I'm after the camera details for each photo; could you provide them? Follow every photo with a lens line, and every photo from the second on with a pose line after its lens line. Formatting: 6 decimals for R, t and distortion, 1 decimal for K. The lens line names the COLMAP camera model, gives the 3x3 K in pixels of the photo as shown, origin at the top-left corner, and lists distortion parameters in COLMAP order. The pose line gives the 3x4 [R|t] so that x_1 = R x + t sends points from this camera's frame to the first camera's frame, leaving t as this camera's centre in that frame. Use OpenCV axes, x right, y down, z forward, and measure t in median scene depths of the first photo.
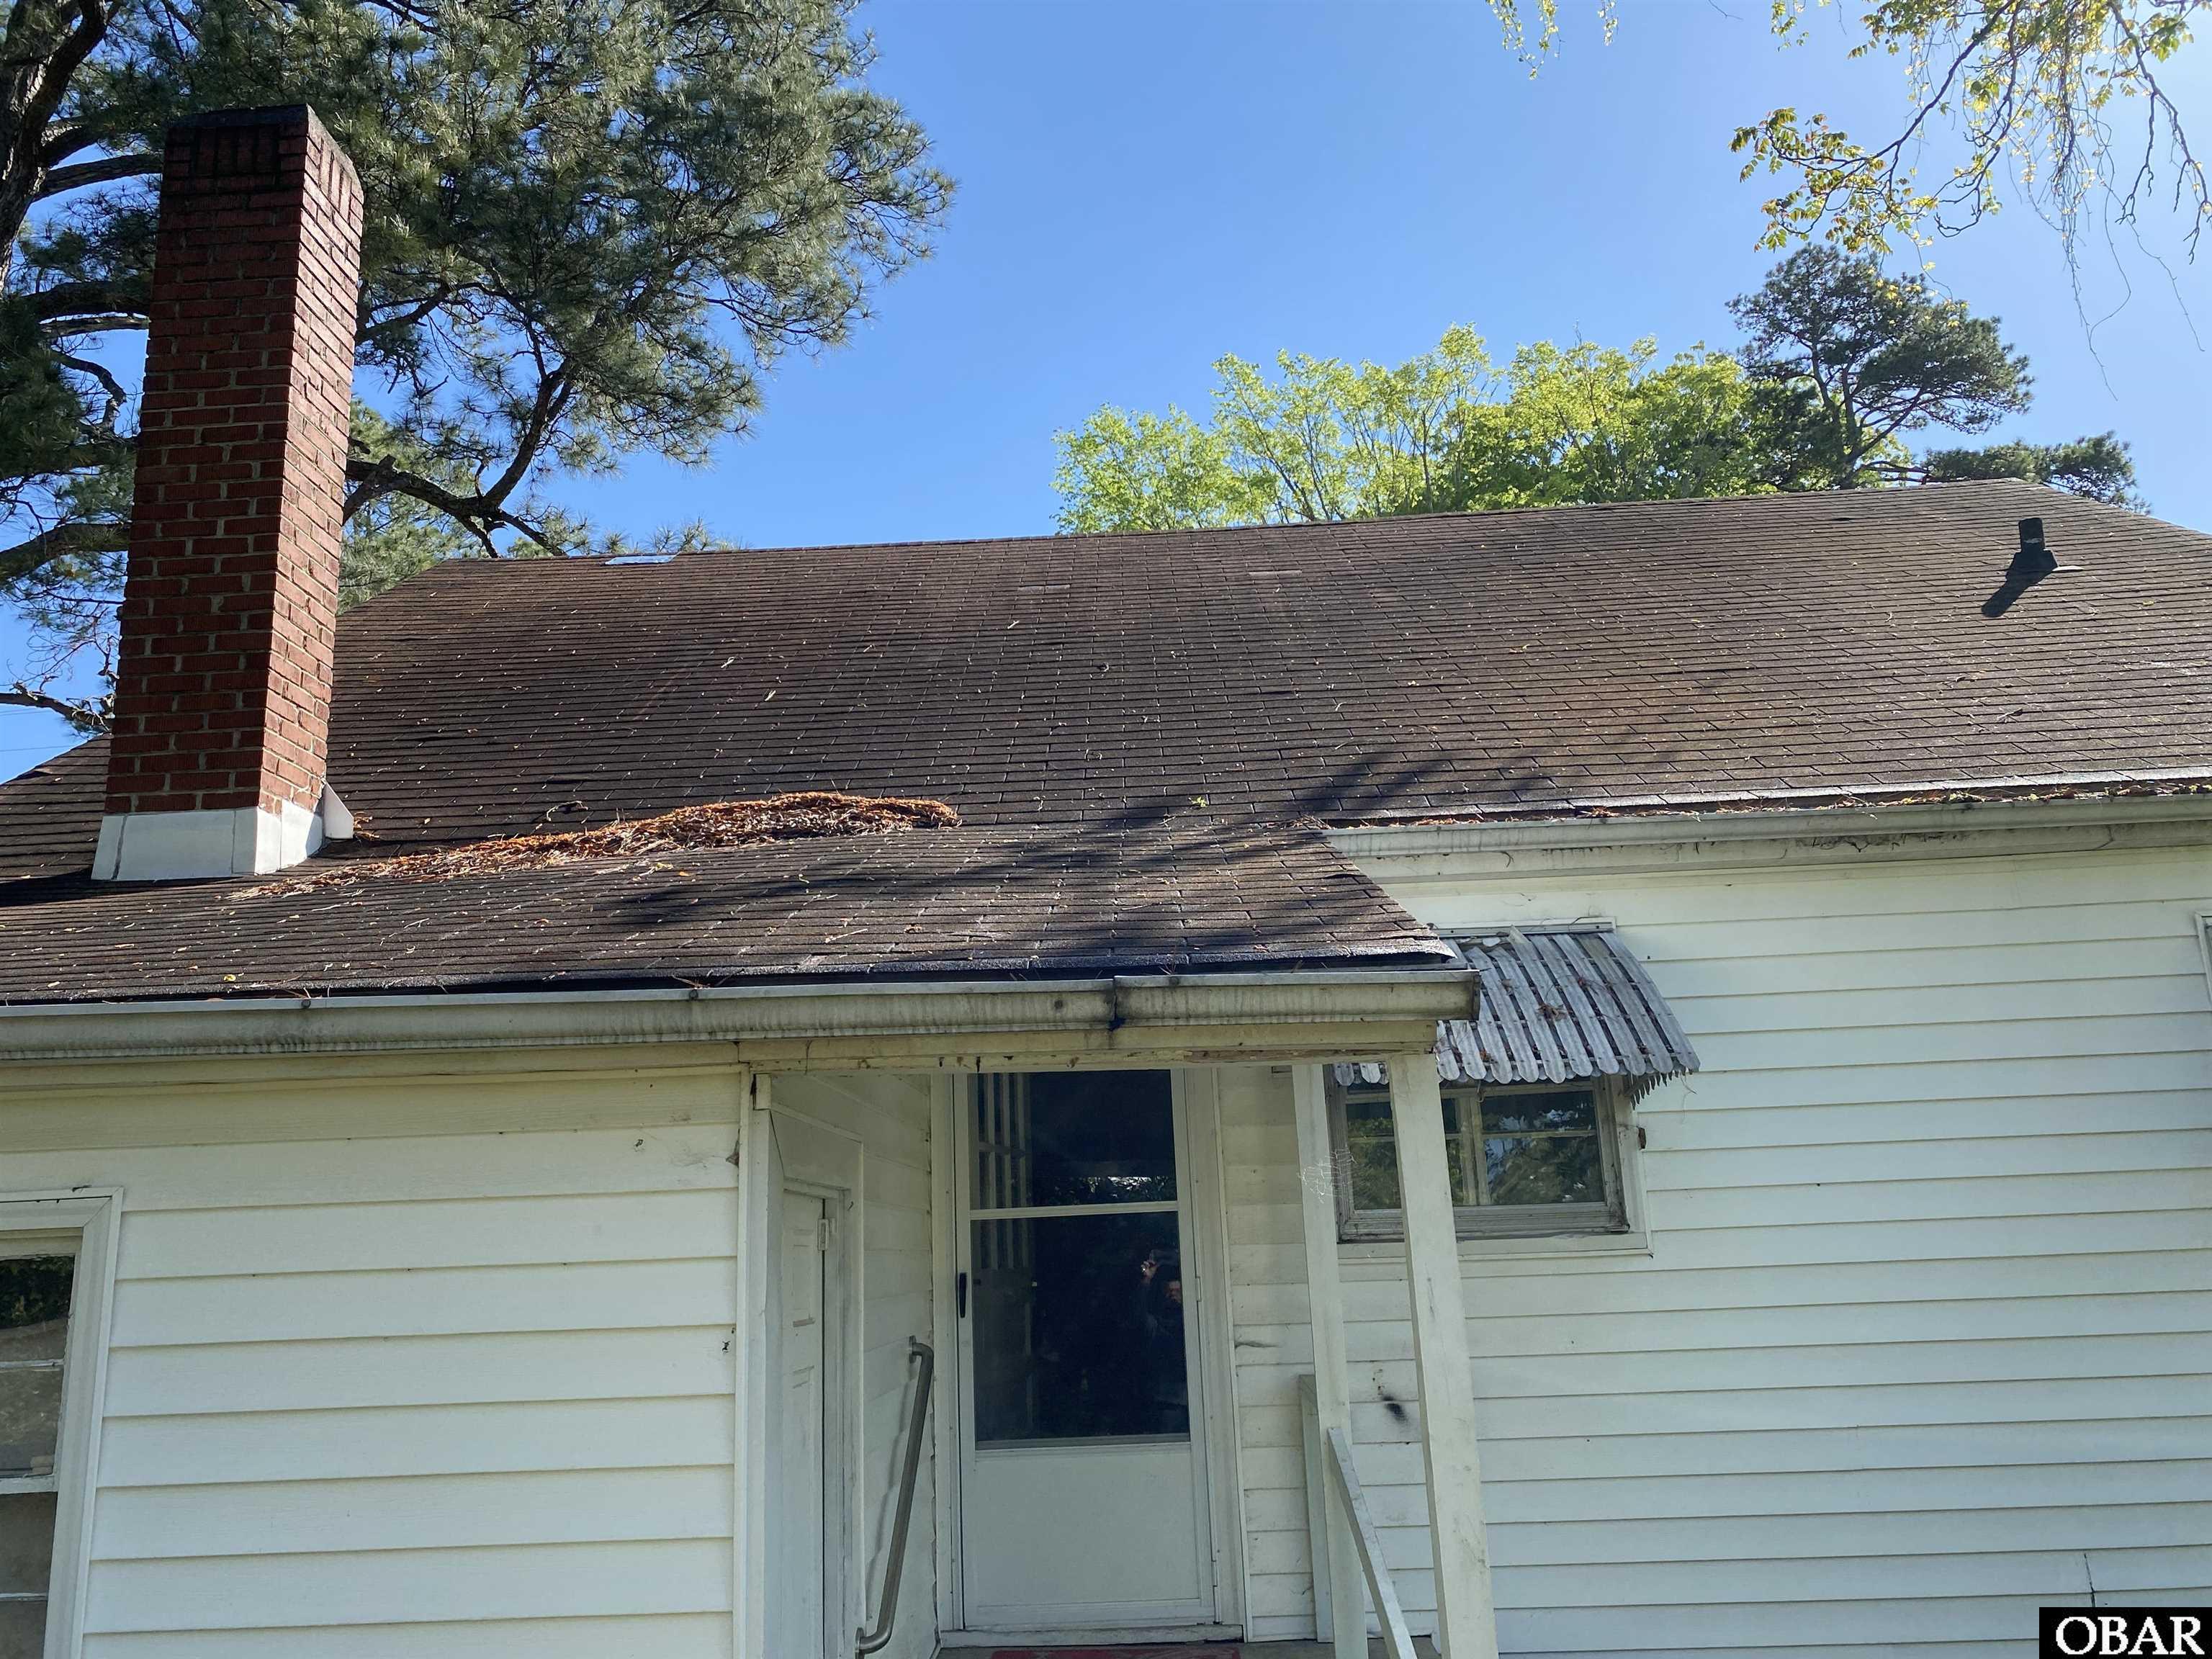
lens RADIAL K [[1669.4, 0, 1107.7], [0, 1669.4, 838.9], [0, 0, 1]] dist [0.028131, -0.018951]
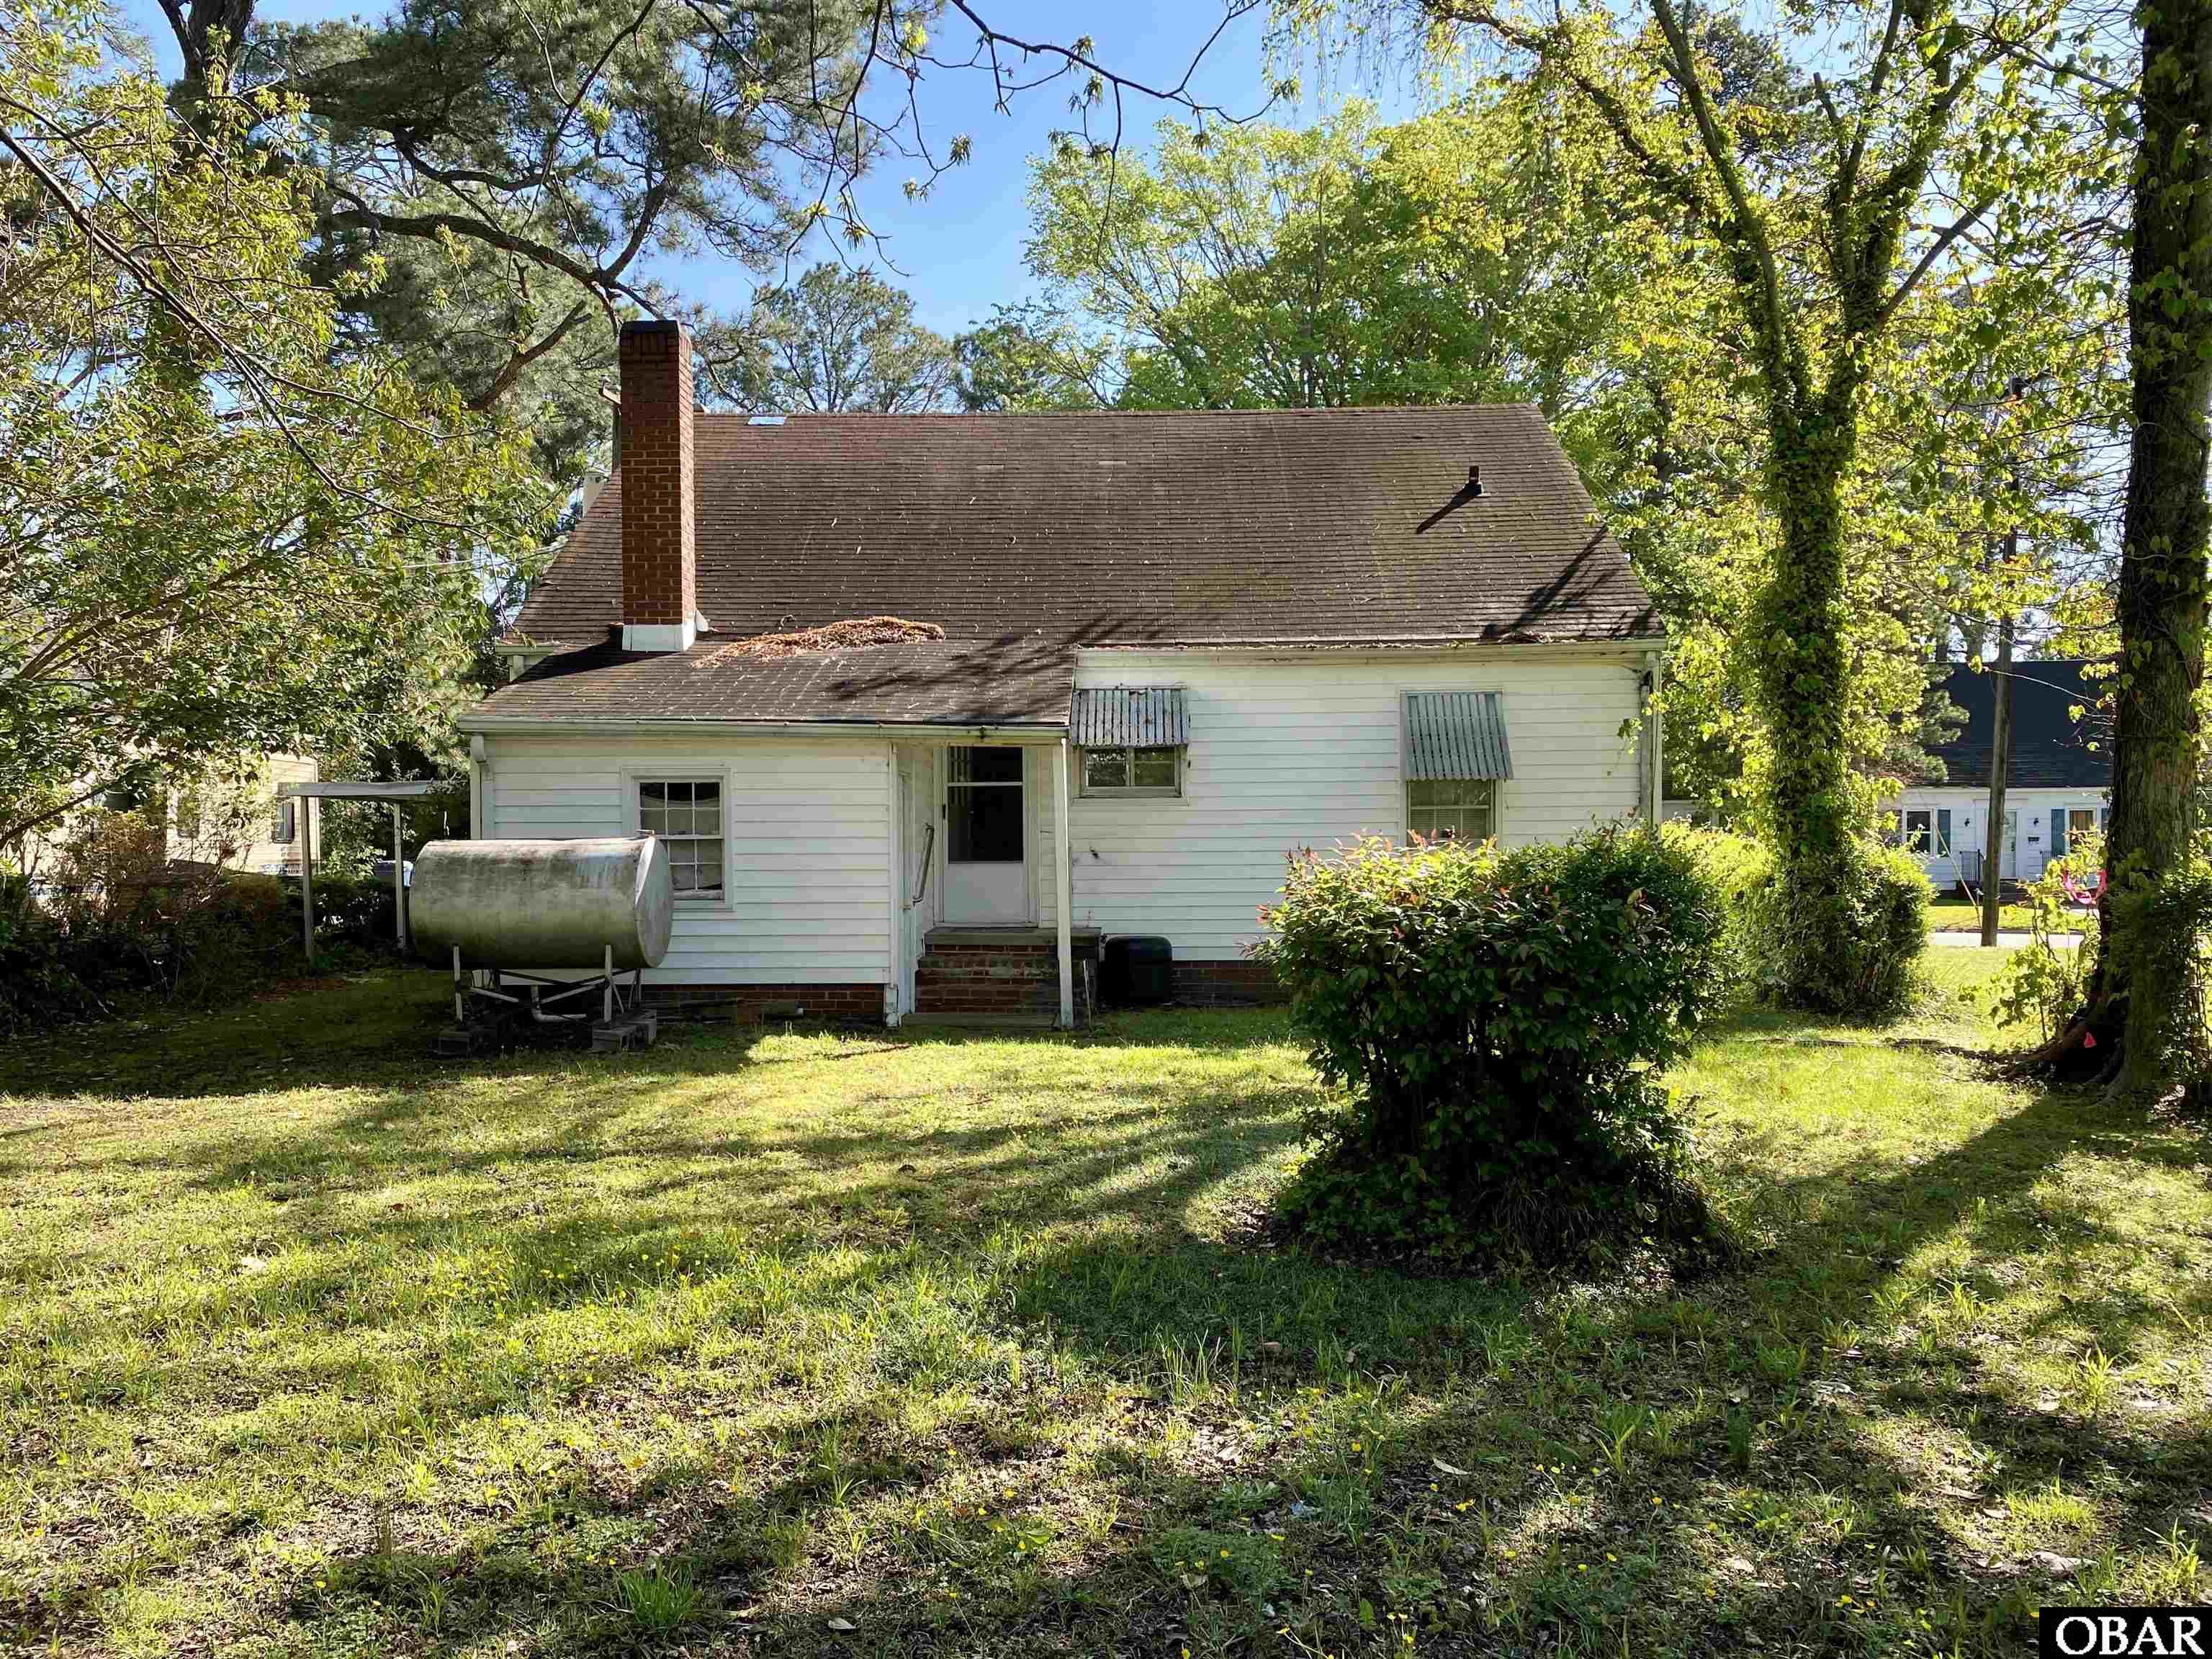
lens RADIAL K [[1669.4, 0, 1098.6], [0, 1669.4, 834.2], [0, 0, 1]] dist [0.028131, -0.018951]
pose [[0.999365, 0.034460, 0.009076, 0.142698], [-0.035630, 0.970669, 0.237765, -0.349578], [-0.000616, -0.237938, 0.971280, -1.657843]]
